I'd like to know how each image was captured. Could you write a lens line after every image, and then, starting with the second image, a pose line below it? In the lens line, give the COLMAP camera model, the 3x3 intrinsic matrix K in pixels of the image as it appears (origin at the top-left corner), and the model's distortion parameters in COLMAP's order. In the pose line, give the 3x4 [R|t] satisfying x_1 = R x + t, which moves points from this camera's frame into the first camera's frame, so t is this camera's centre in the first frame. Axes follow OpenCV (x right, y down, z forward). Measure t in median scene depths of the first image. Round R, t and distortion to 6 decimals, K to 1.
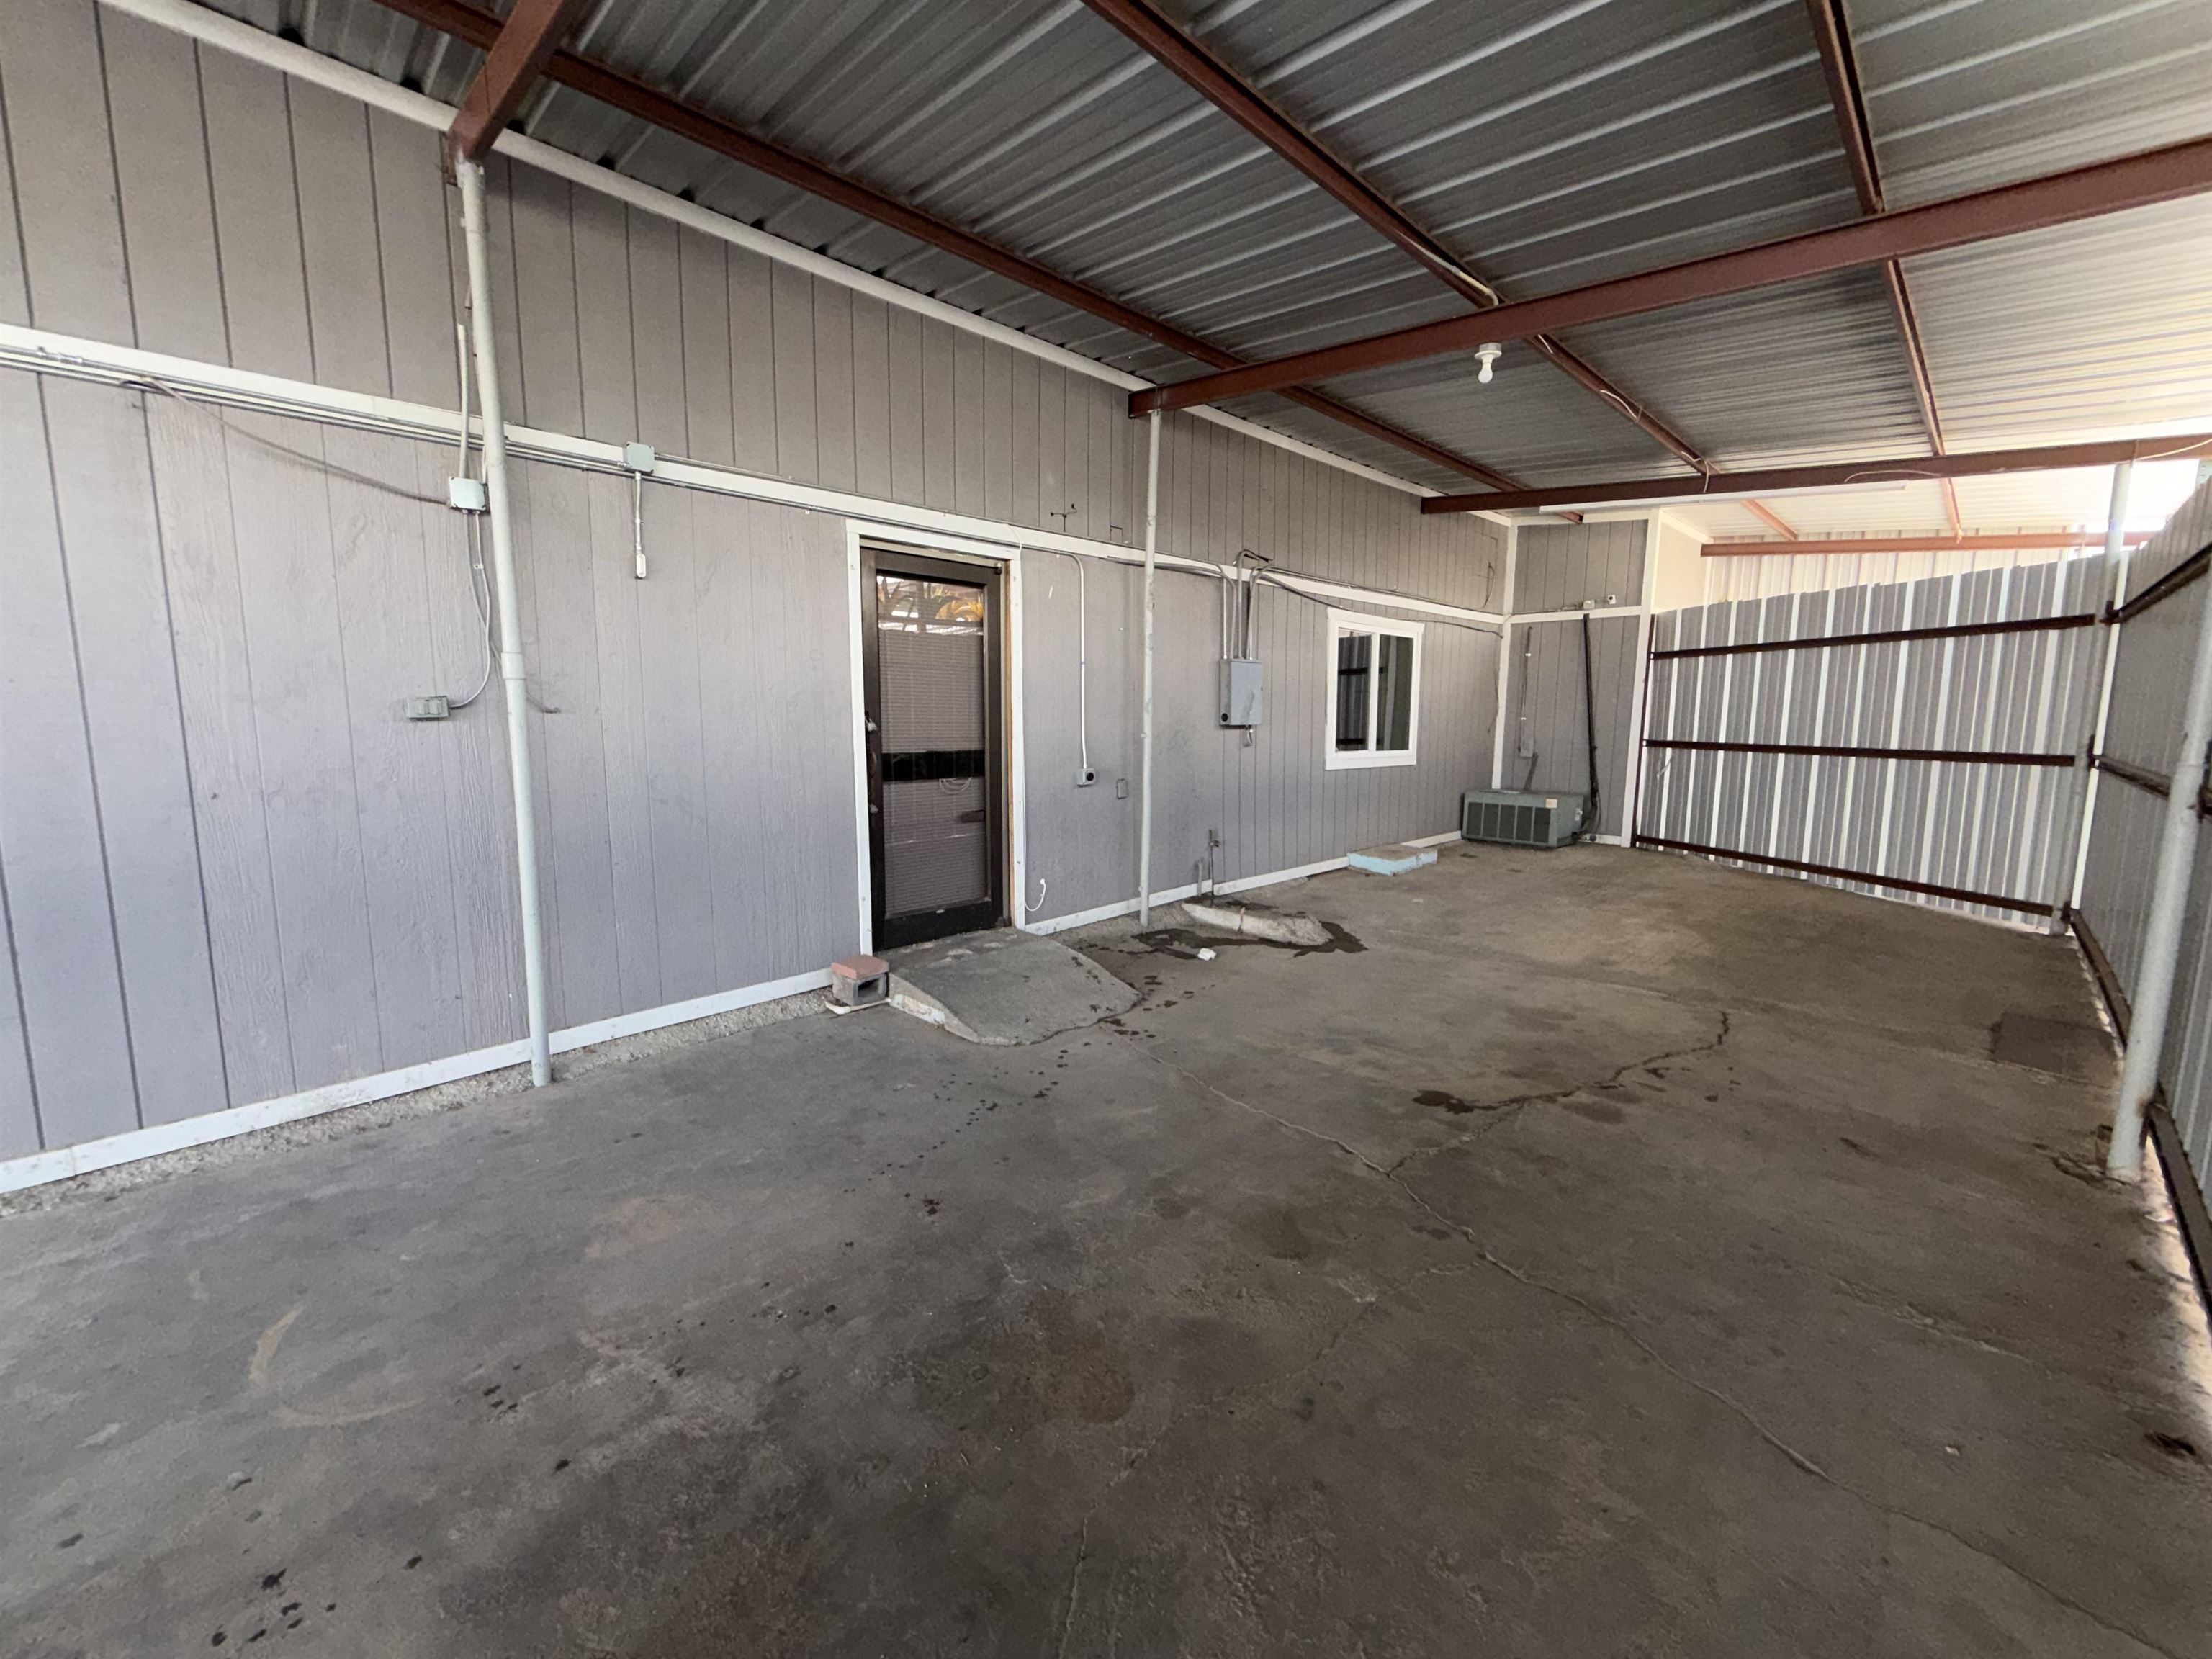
lens RADIAL K [[878.5, 0, 1101.9], [0, 878.5, 824.6], [0, 0, 1]] dist [0.012880, -0.002004]
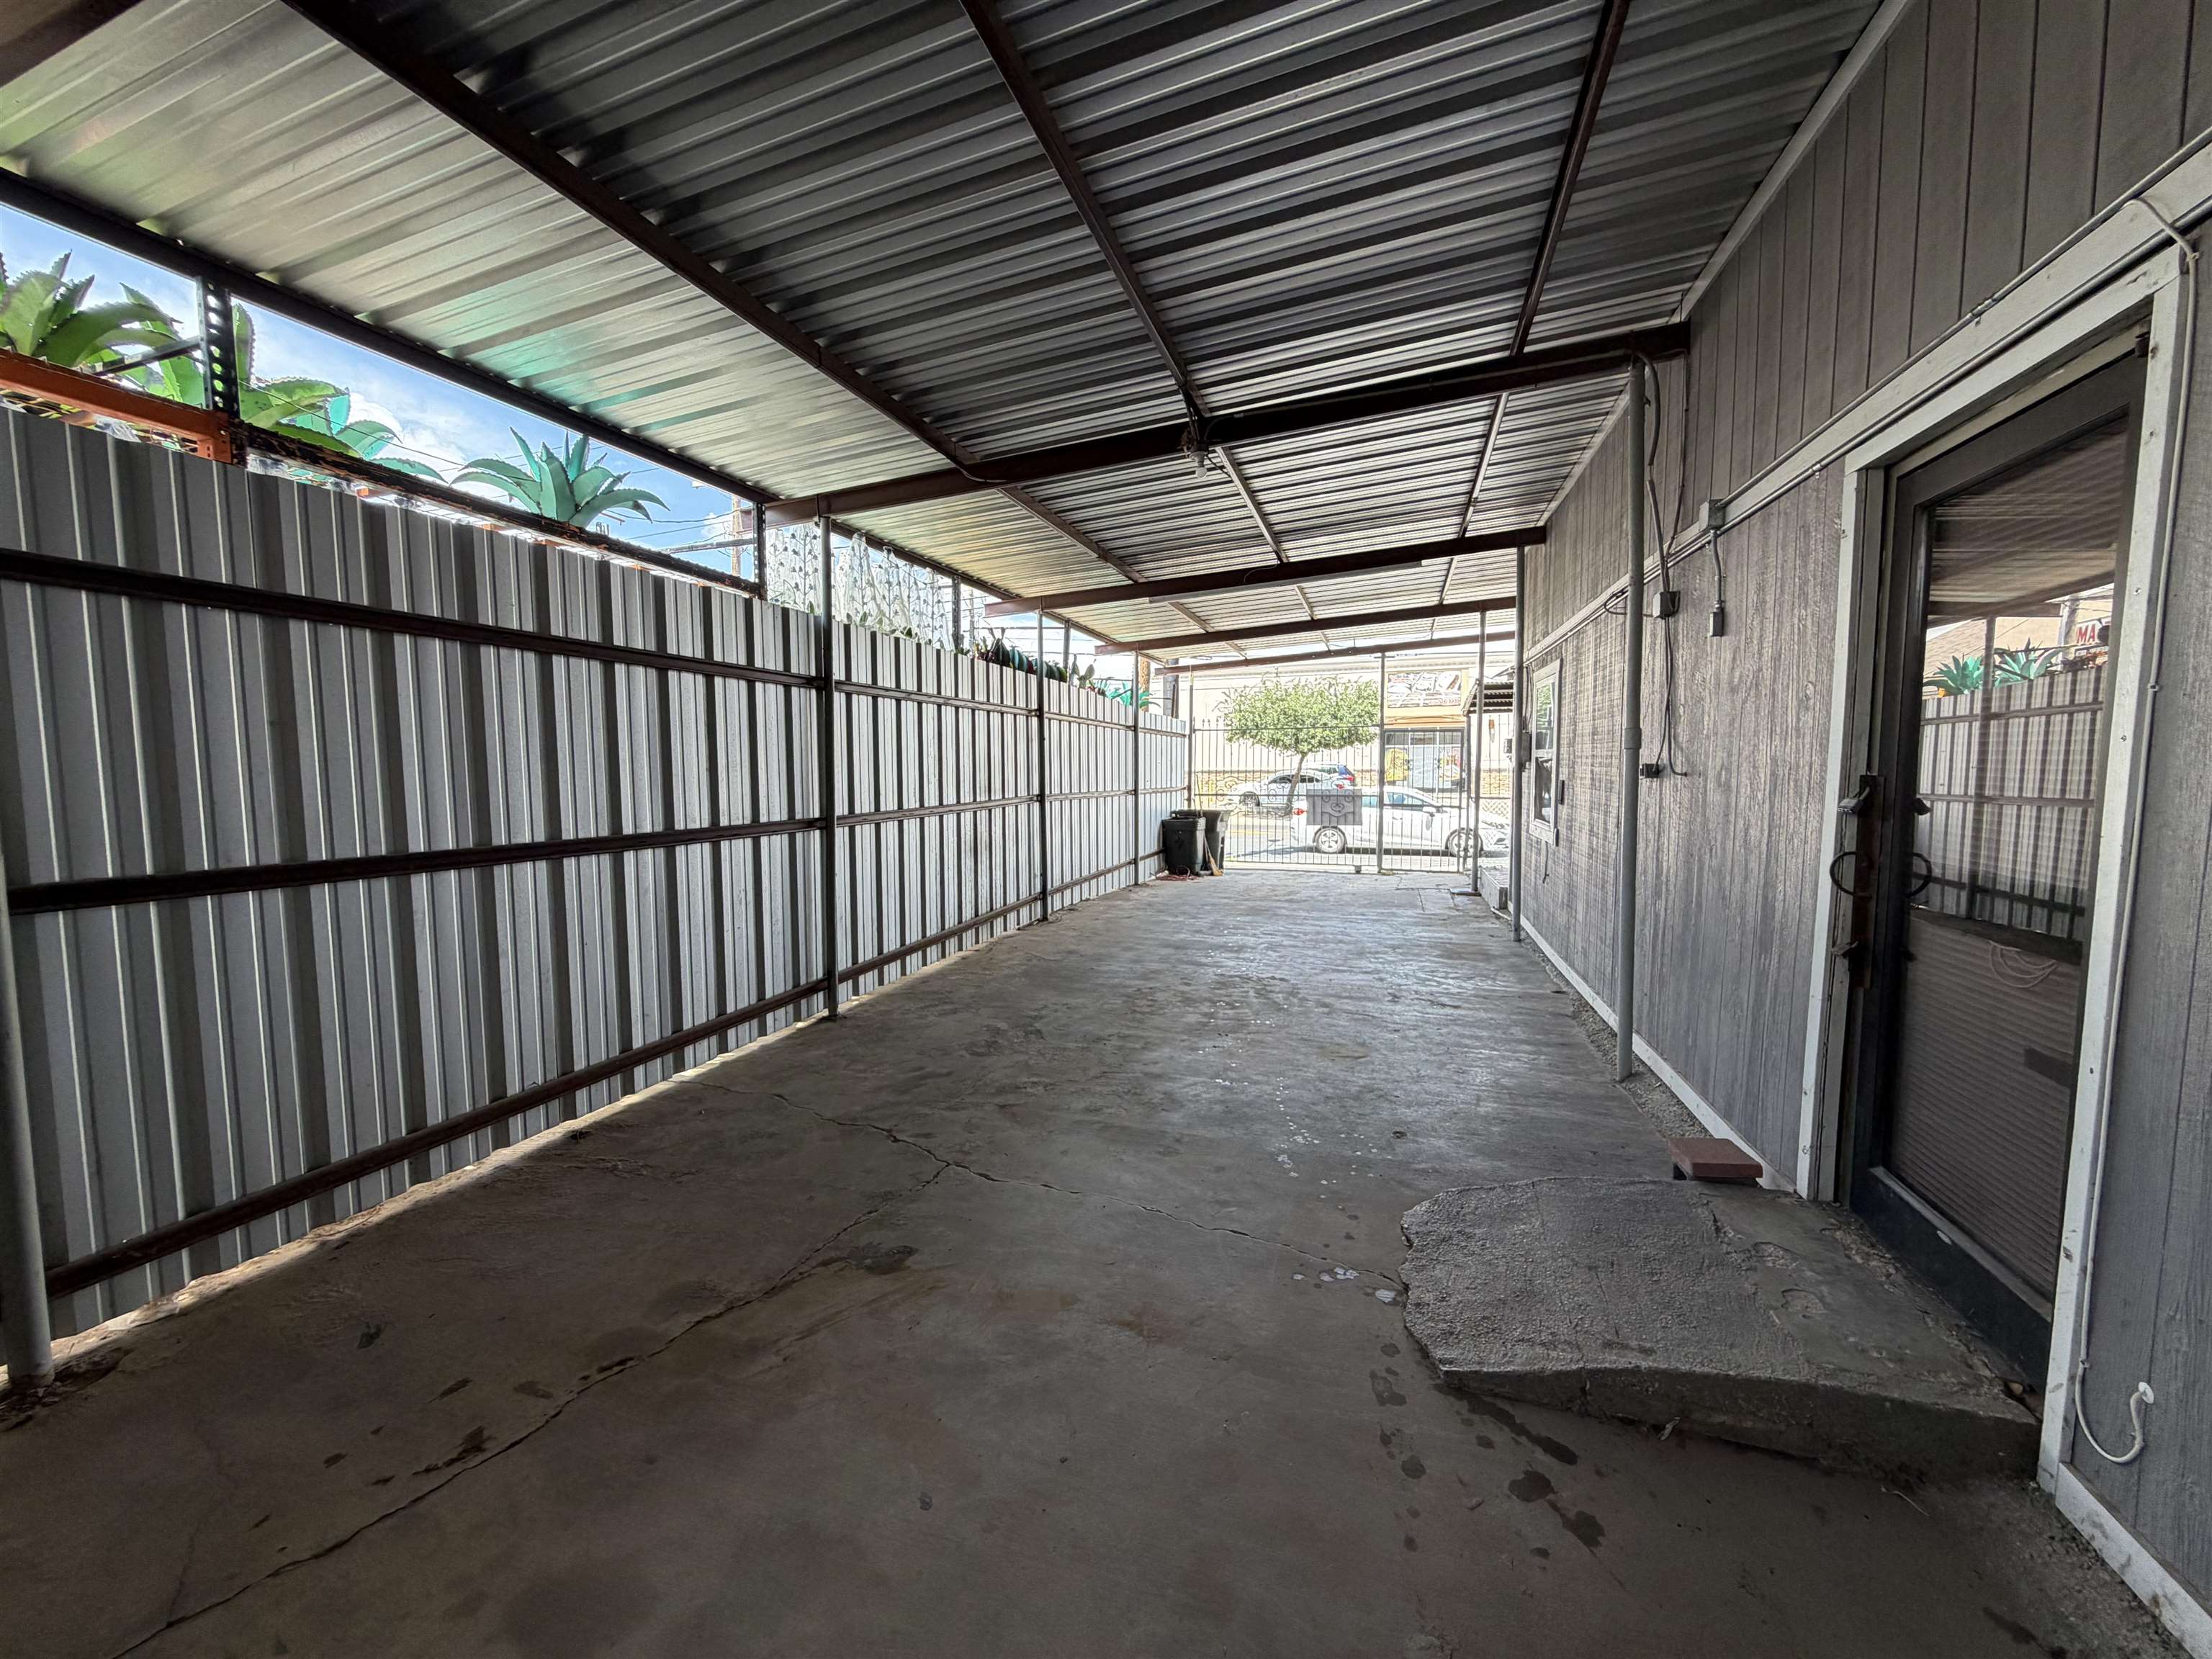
lens RADIAL K [[878.5, 0, 1107.3], [0, 878.5, 830.5], [0, 0, 1]] dist [0.012880, -0.002004]
pose [[-0.885439, 0.038329, -0.463172, 0.523291], [-0.054050, 0.981339, 0.184535, -0.217749], [0.461602, 0.188429, -0.866844, 1.602674]]
